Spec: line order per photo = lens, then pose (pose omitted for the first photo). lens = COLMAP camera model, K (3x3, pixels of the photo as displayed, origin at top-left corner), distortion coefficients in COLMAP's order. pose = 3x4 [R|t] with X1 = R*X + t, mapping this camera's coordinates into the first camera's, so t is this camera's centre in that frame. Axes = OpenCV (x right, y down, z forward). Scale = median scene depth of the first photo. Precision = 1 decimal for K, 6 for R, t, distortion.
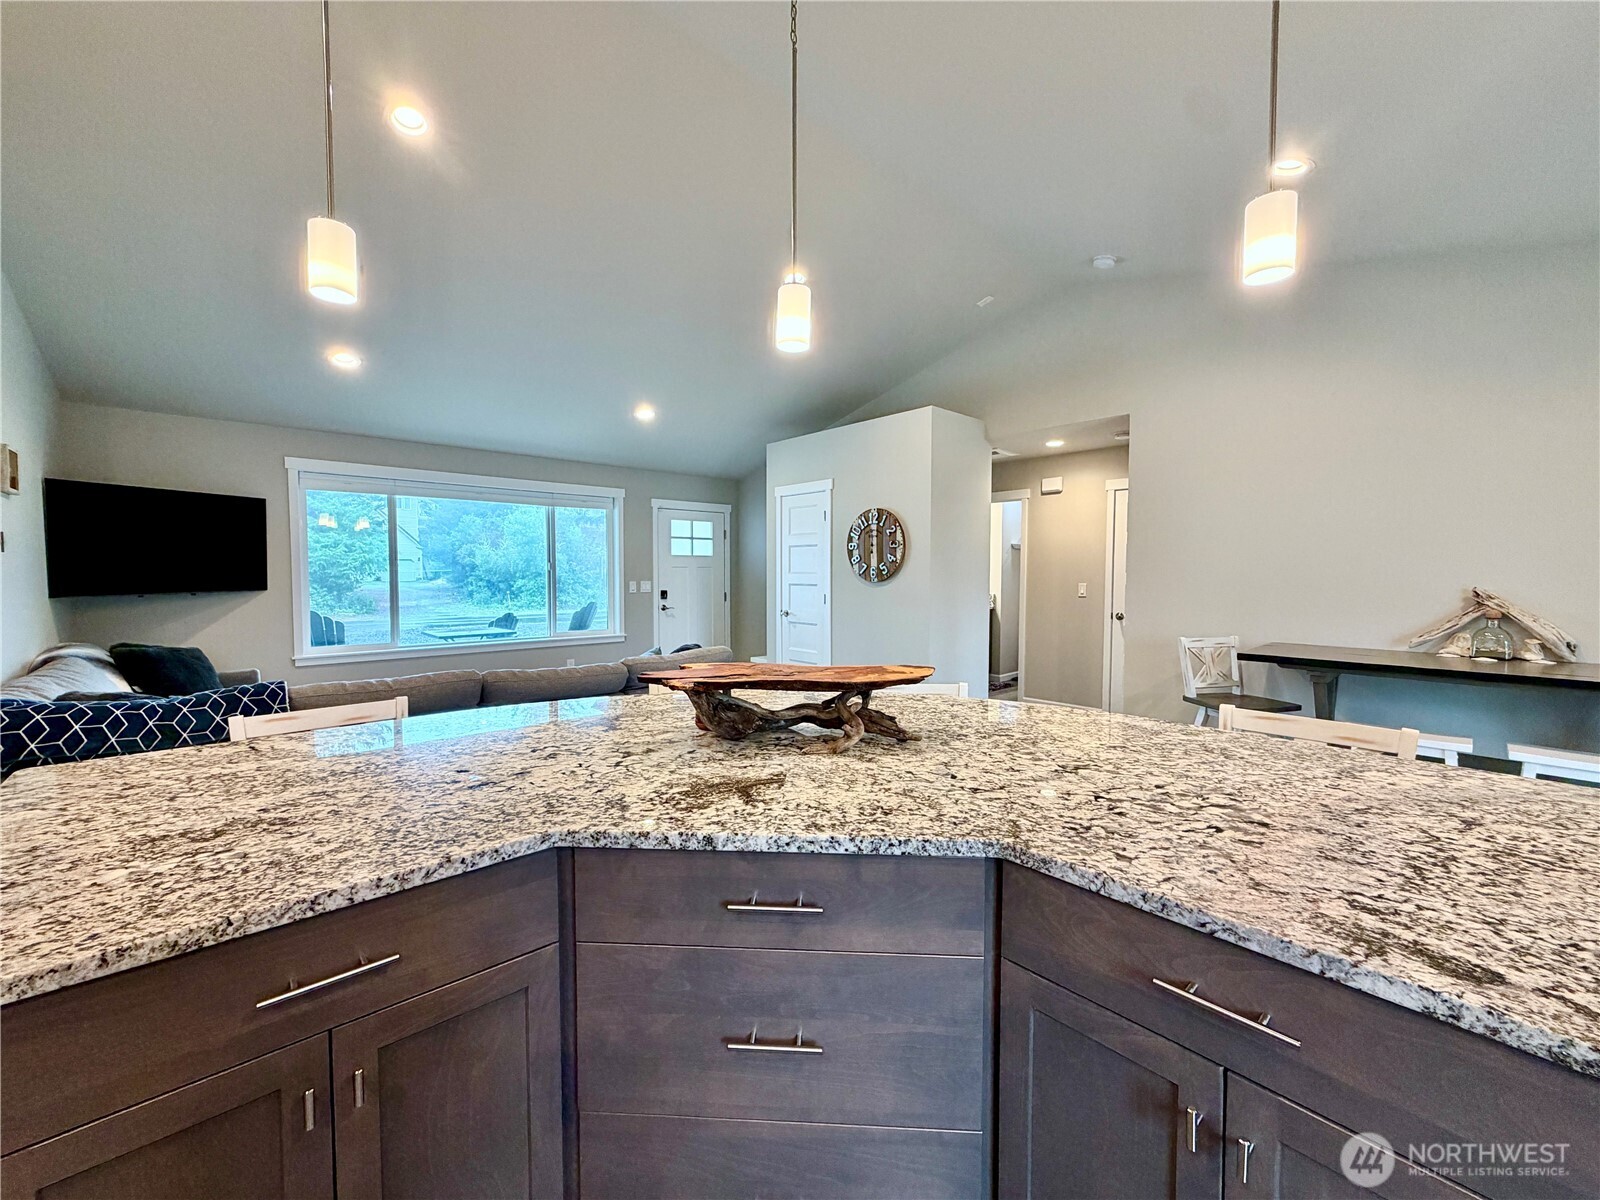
lens RADIAL K [[637.0, 0, 797.6], [0, 637.0, 599.2], [0, 0, 1]] dist [-0.001741, 0.000271]
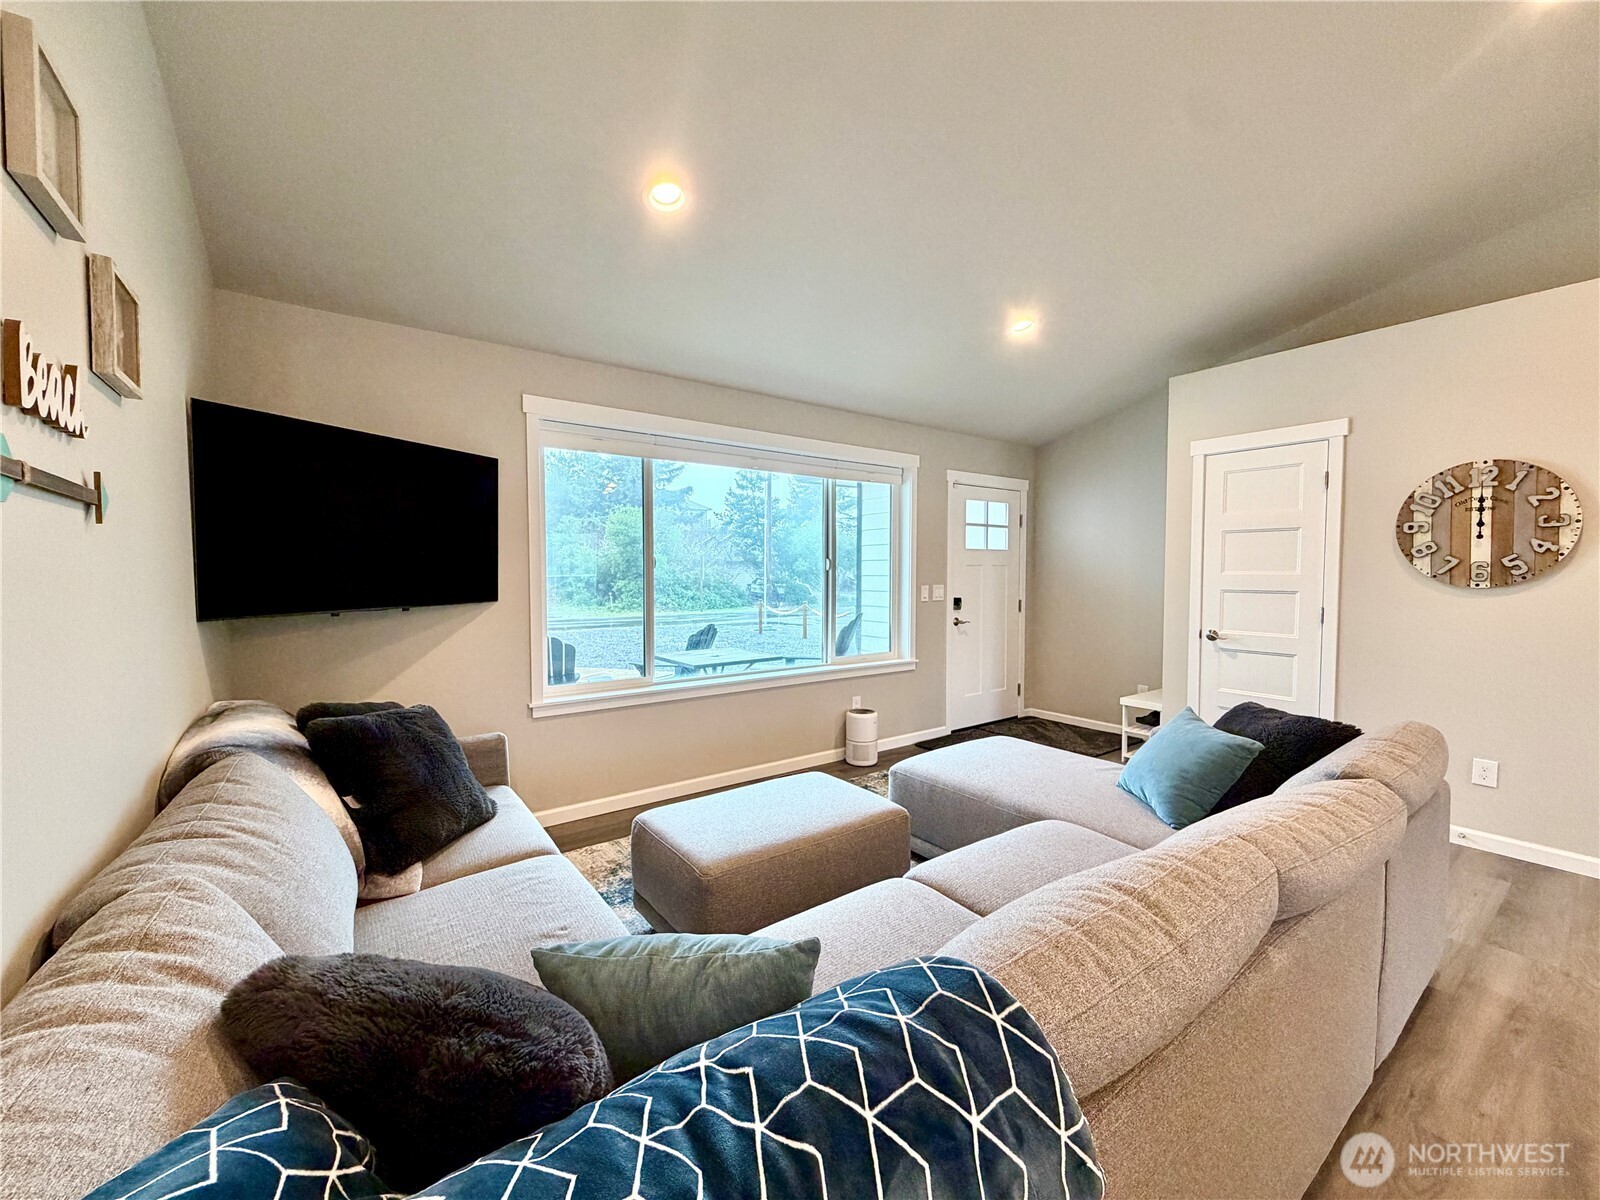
lens RADIAL K [[637.0, 0, 797.6], [0, 637.0, 599.2], [0, 0, 1]] dist [-0.001741, 0.000271]
pose [[0.994634, 0.001965, -0.103441, -0.402880], [-0.002011, 0.999998, -0.000342, -0.014479], [0.103440, 0.000548, 0.994636, 0.337790]]
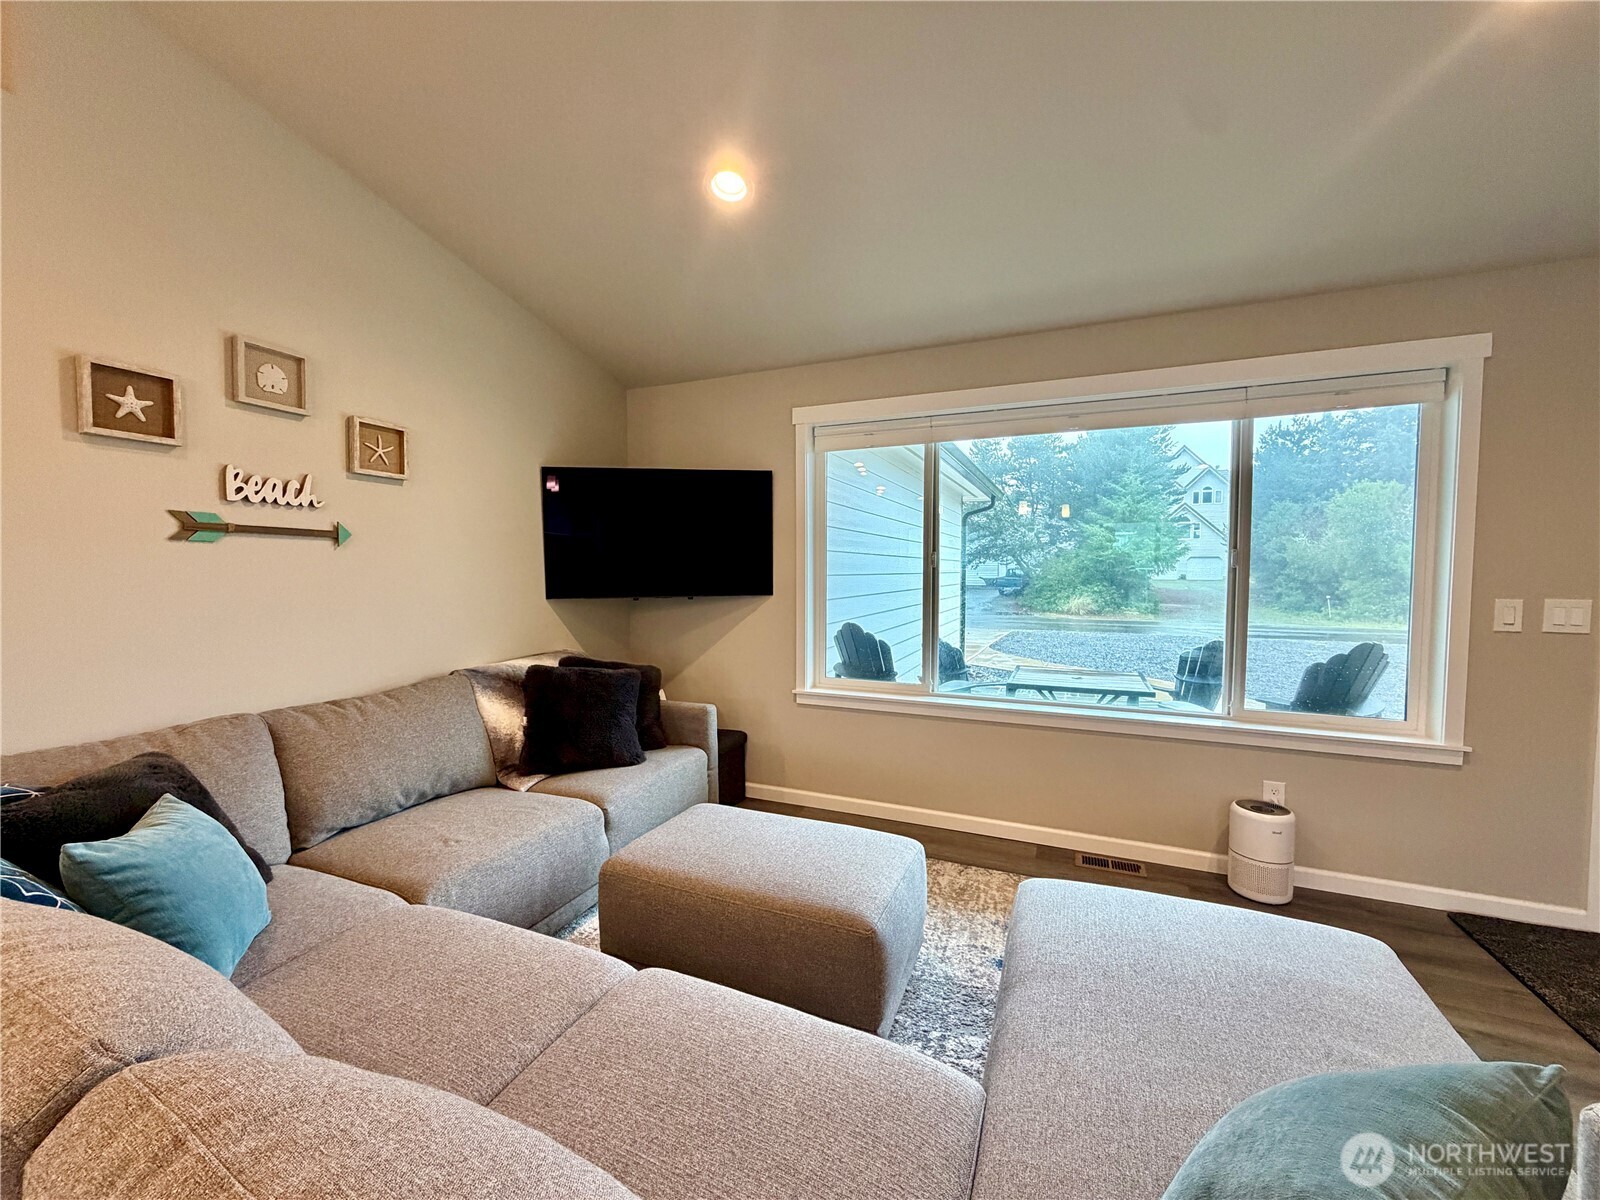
lens RADIAL K [[637.0, 0, 797.6], [0, 637.0, 599.2], [0, 0, 1]] dist [-0.001741, 0.000271]
pose [[0.413188, 0.041207, -0.909713, -0.128741], [-0.038643, 0.998869, 0.027694, -0.027037], [0.909826, 0.023711, 0.414313, 0.624327]]
